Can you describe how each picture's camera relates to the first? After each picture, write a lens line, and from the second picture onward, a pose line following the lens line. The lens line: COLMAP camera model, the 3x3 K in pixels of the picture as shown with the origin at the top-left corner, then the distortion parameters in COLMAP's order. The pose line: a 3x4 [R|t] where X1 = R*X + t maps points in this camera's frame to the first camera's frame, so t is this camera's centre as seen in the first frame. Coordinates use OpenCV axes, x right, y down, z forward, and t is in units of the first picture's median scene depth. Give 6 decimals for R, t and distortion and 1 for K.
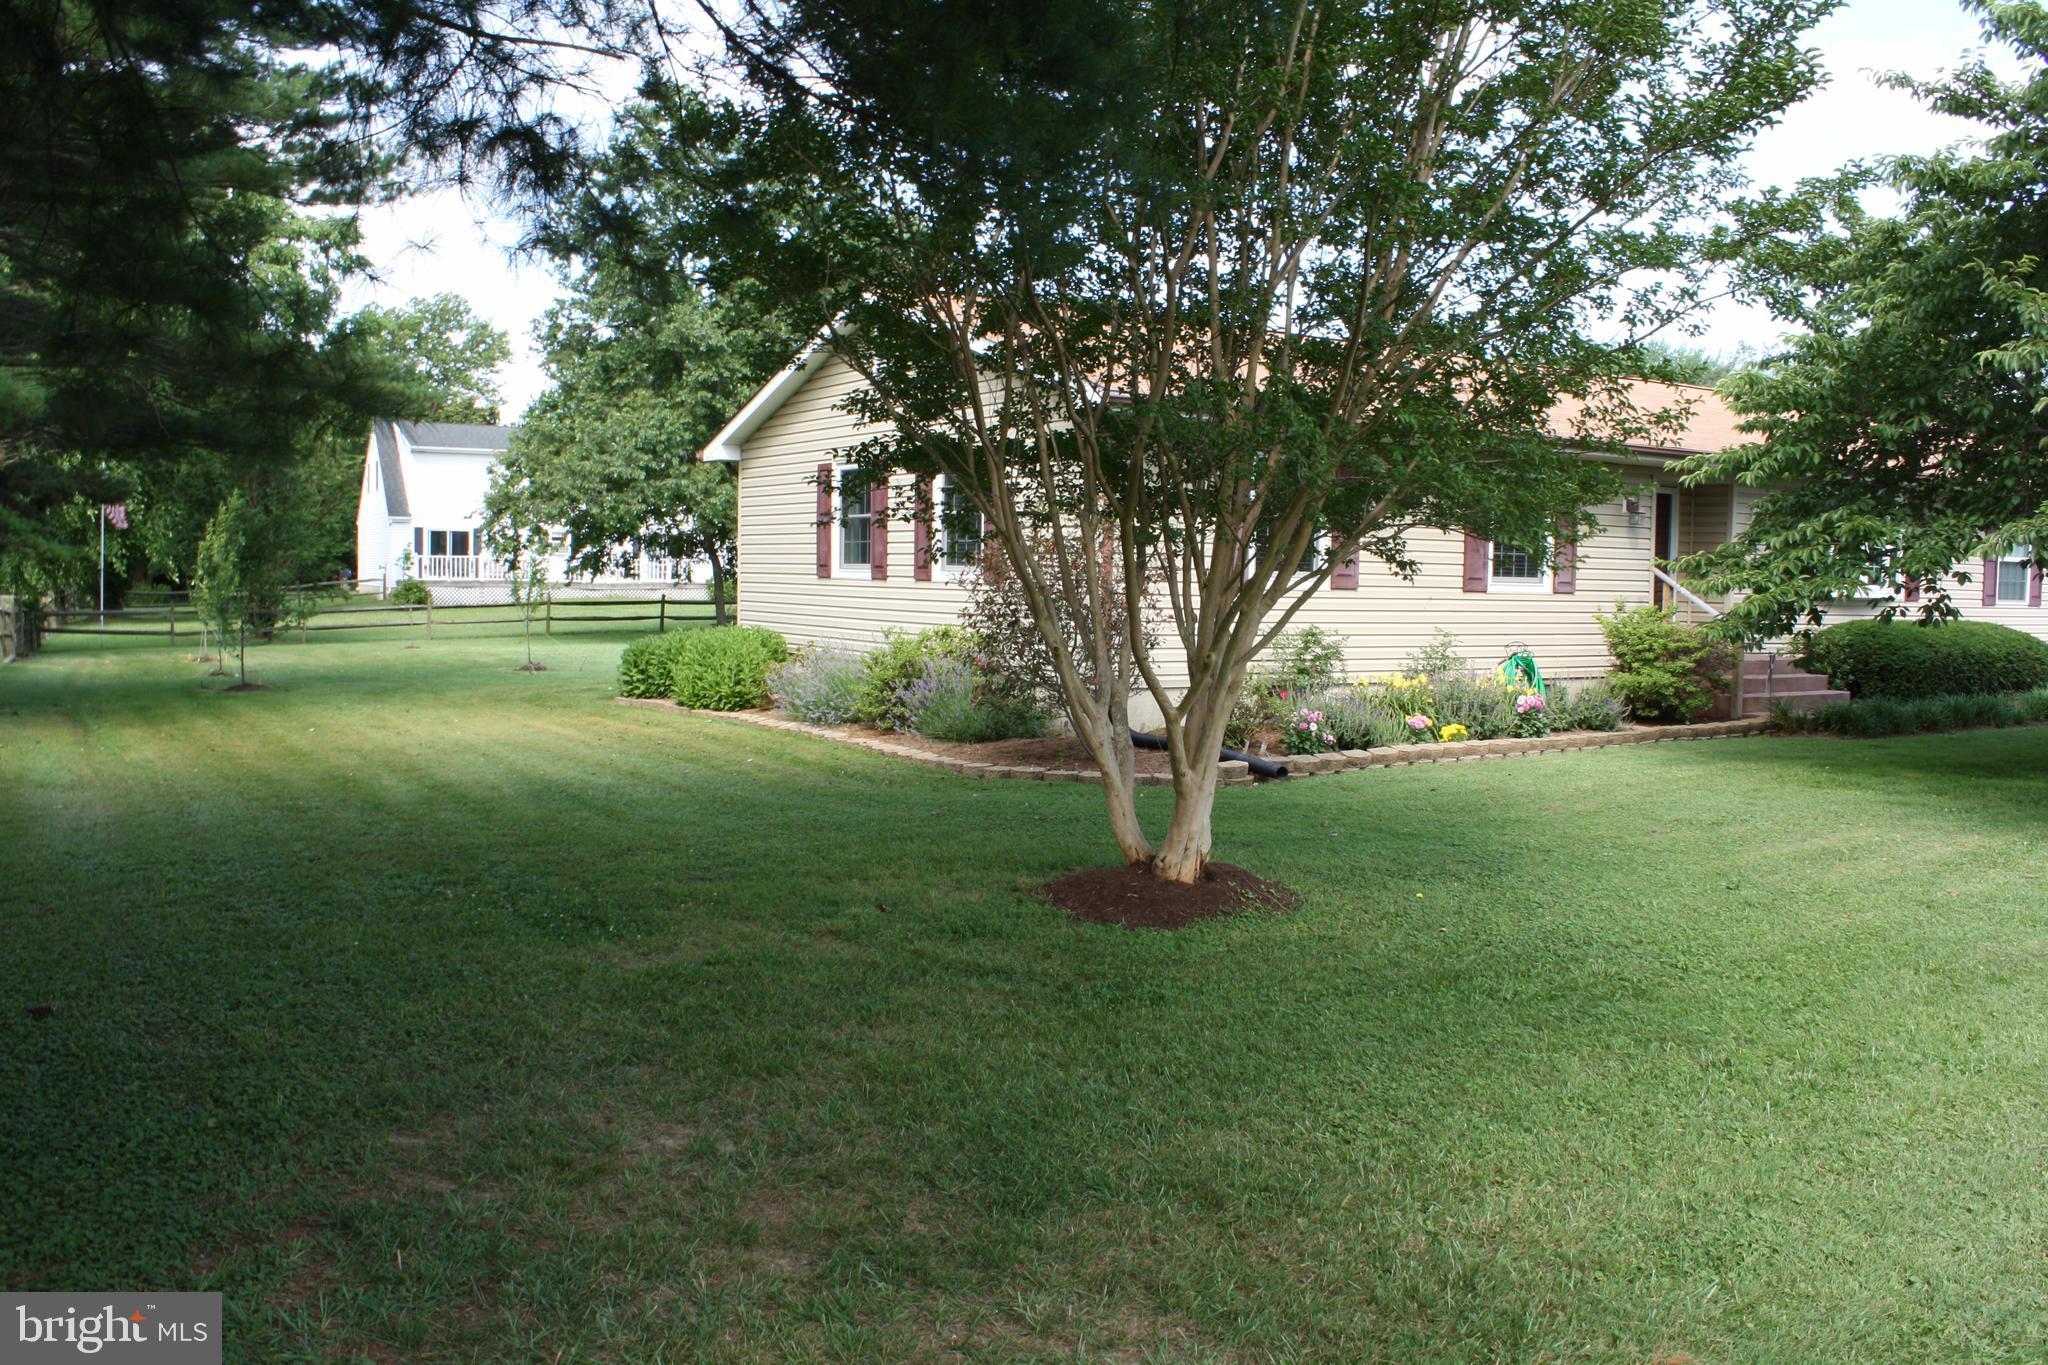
lens RADIAL K [[1759.4, 0, 1030.8], [0, 1759.4, 691.0], [0, 0, 1]] dist [-0.146853, 0.154152]
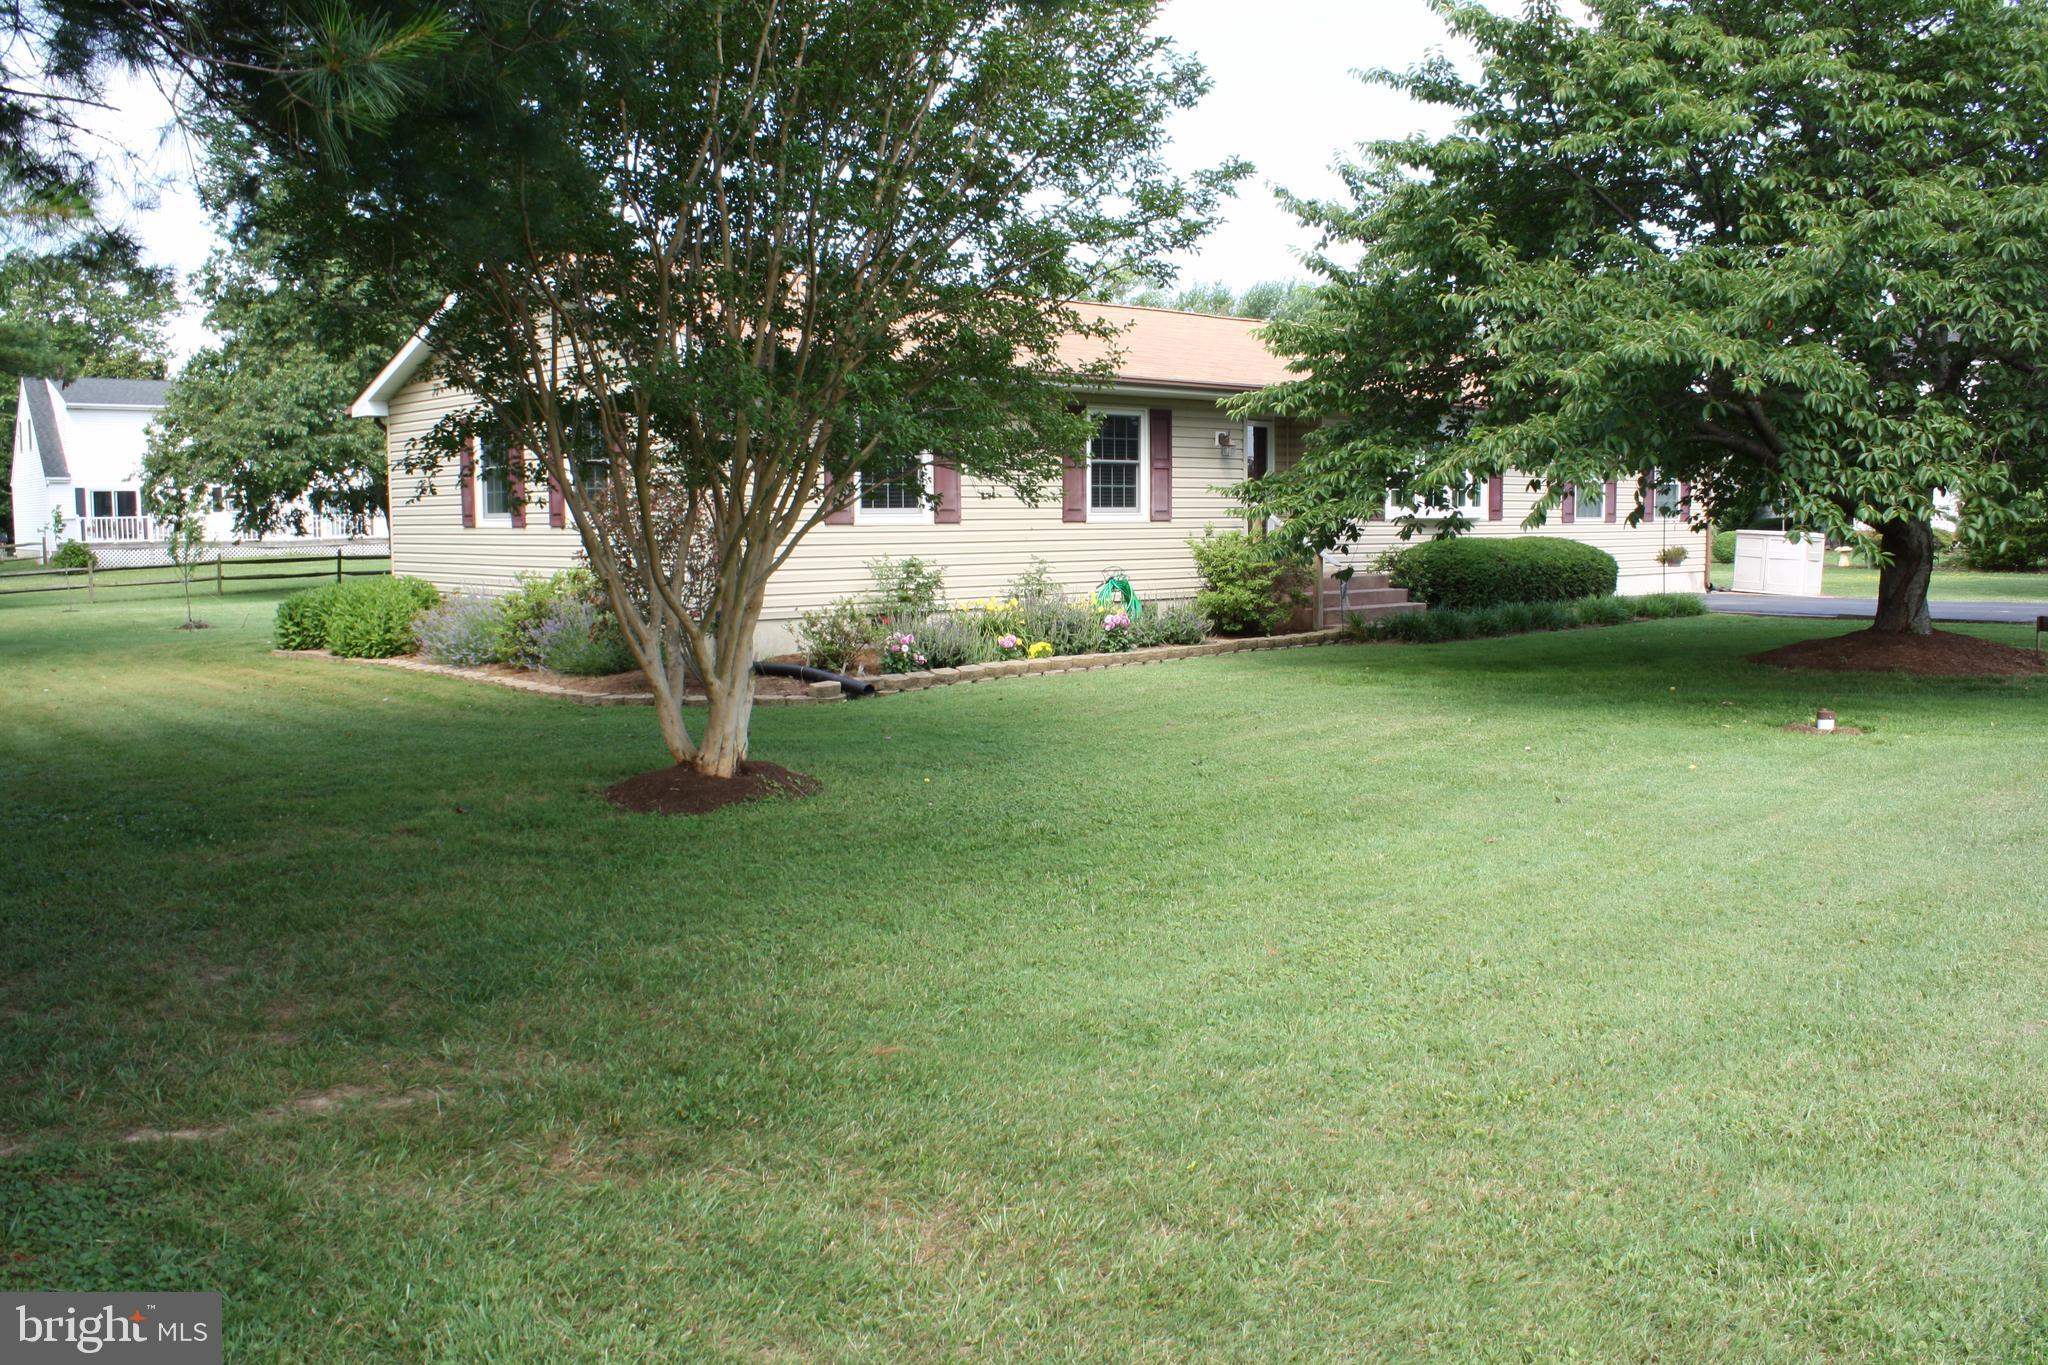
lens RADIAL K [[1759.4, 0, 1033.8], [0, 1759.4, 694.0], [0, 0, 1]] dist [-0.146853, 0.154152]
pose [[0.986534, -0.040992, 0.158333, 0.060098], [0.035341, 0.998639, 0.038345, 0.008910], [-0.159690, -0.032233, 0.986641, -0.100455]]
